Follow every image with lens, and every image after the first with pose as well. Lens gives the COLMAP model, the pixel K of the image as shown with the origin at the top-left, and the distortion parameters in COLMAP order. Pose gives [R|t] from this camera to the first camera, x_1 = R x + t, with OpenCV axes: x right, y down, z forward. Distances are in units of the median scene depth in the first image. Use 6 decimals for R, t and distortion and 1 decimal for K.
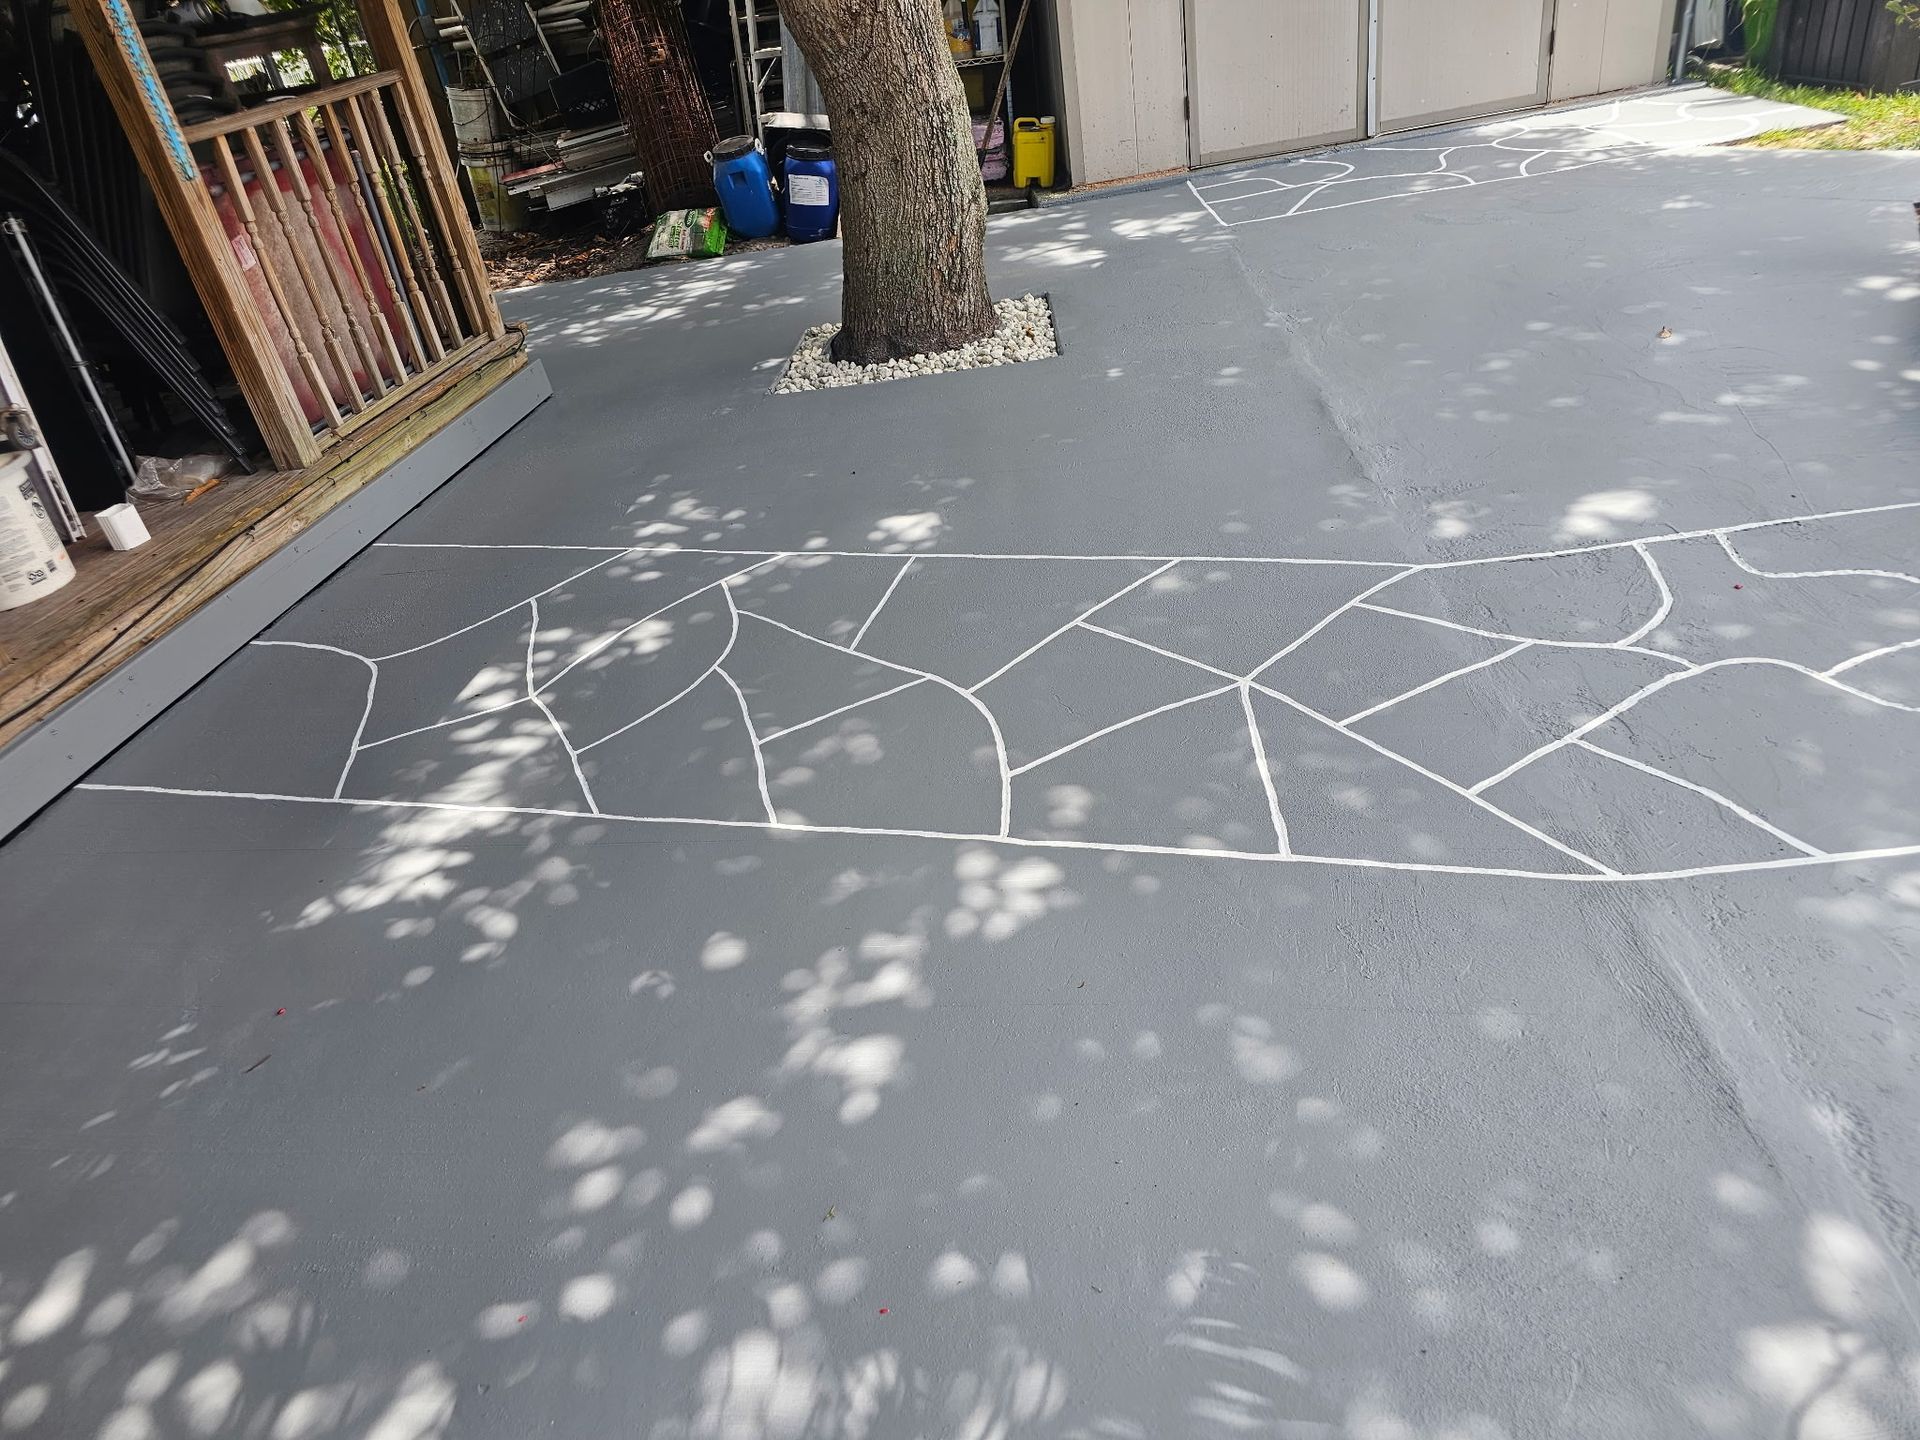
lens RADIAL K [[1326.6, 0, 969.8], [0, 1326.6, 732.4], [0, 0, 1]] dist [0.040947, -0.045575]
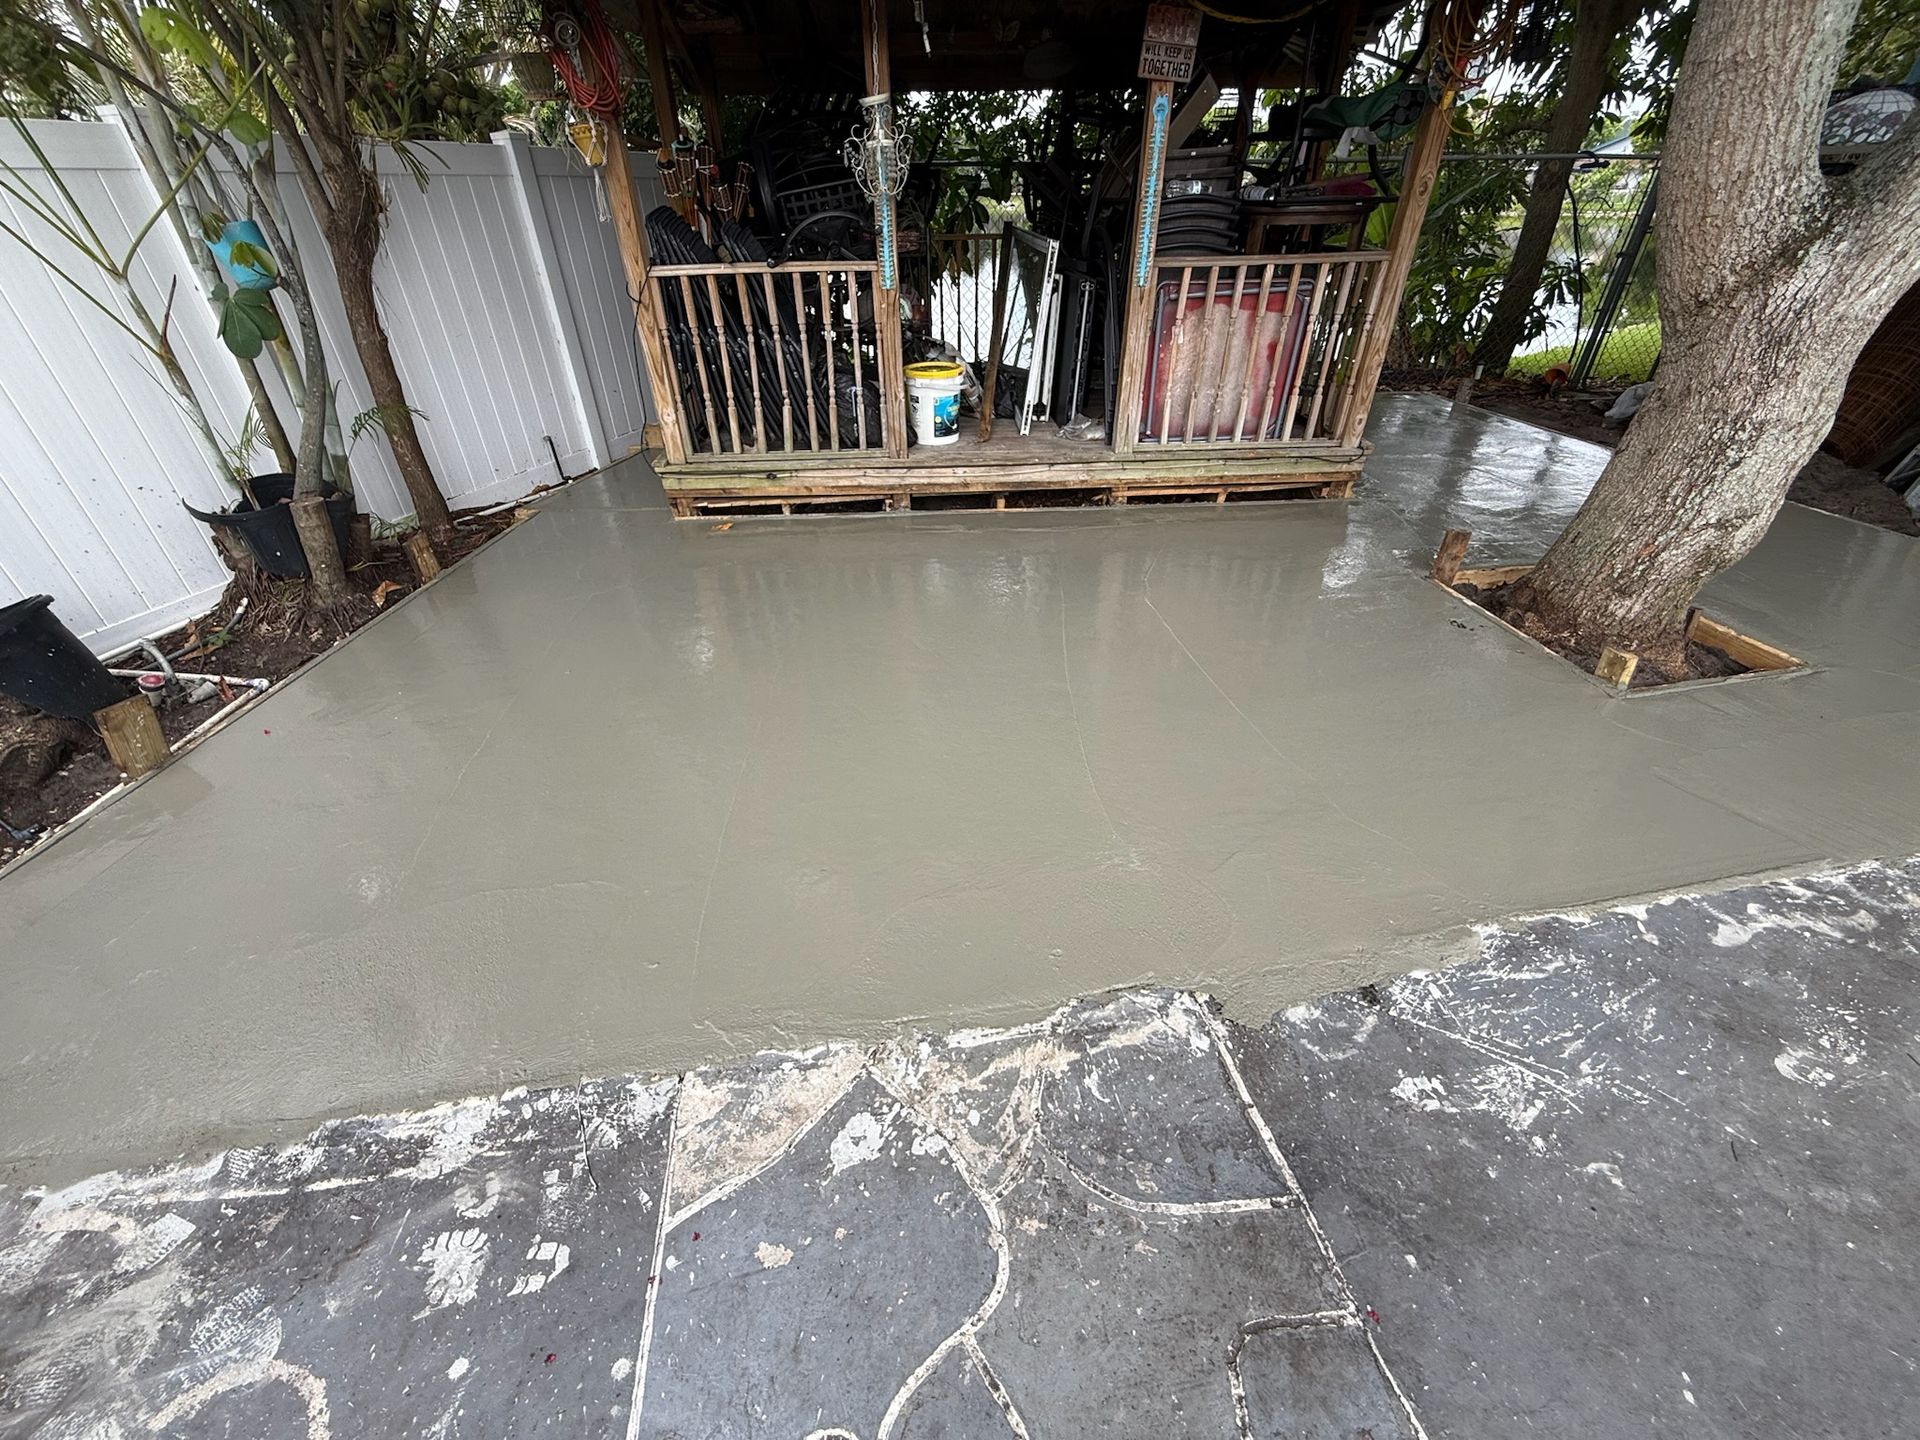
lens RADIAL K [[765.8, 0, 950.9], [0, 765.8, 712.7], [0, 0, 1]] dist [0.001059, -0.000902]
pose [[0.174358, 0.667252, -0.724137, 0.603083], [-0.526803, 0.684517, 0.503900, -0.468144], [0.831912, 0.293618, 0.470862, 0.537756]]
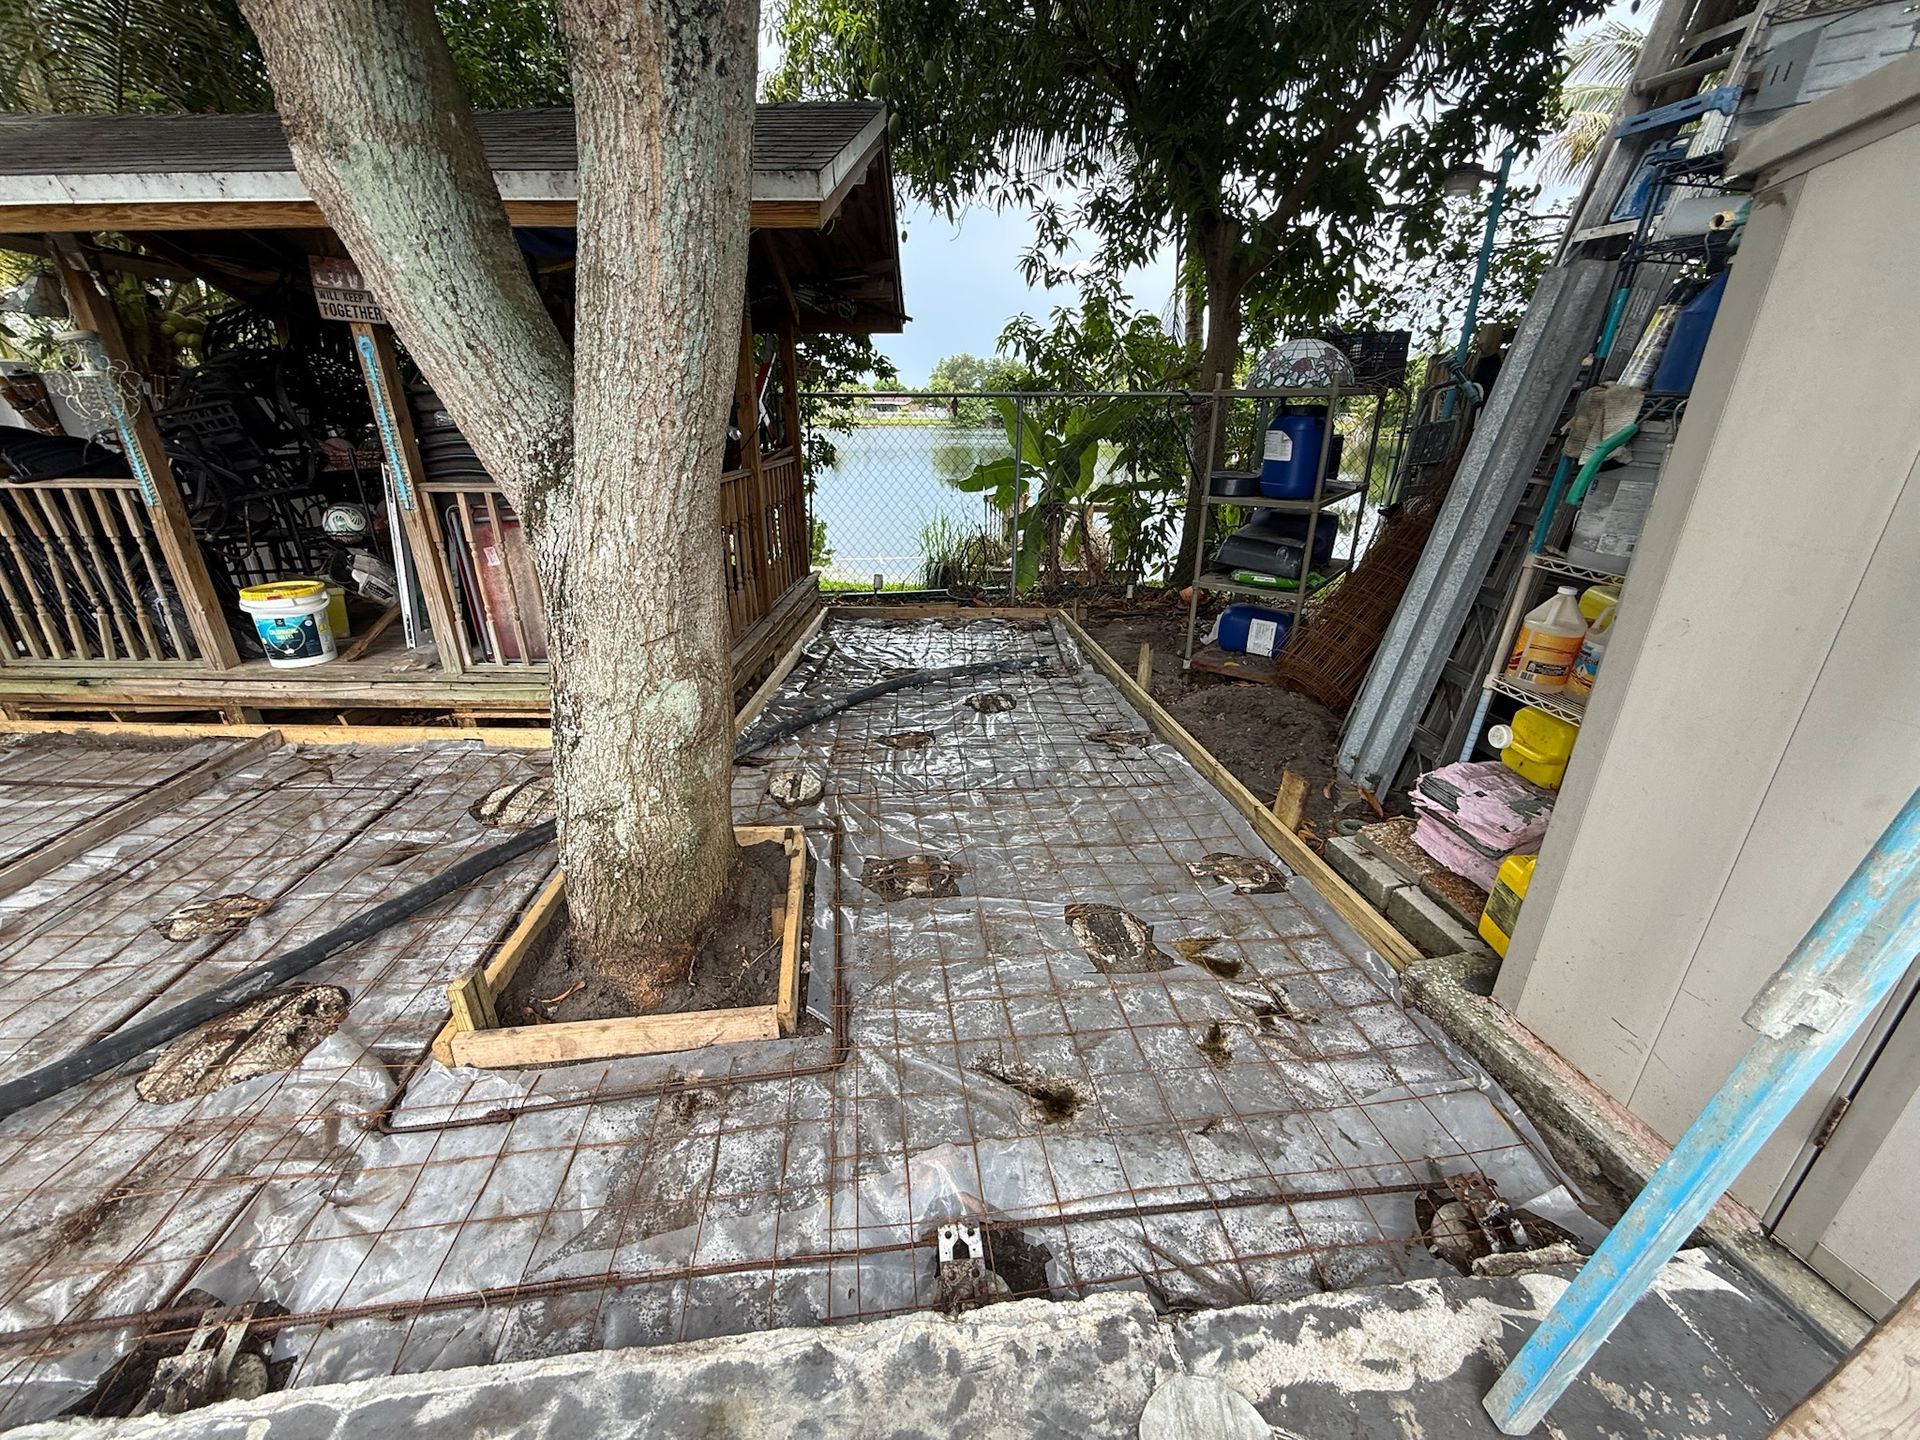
lens RADIAL K [[765.8, 0, 950.9], [0, 765.8, 712.7], [0, 0, 1]] dist [0.001059, -0.000902]
pose [[0.102724, 0.494871, -0.862874, 0.556191], [-0.536043, 0.758268, 0.371062, -1.107857], [0.837917, 0.424420, 0.343165, 1.574203]]
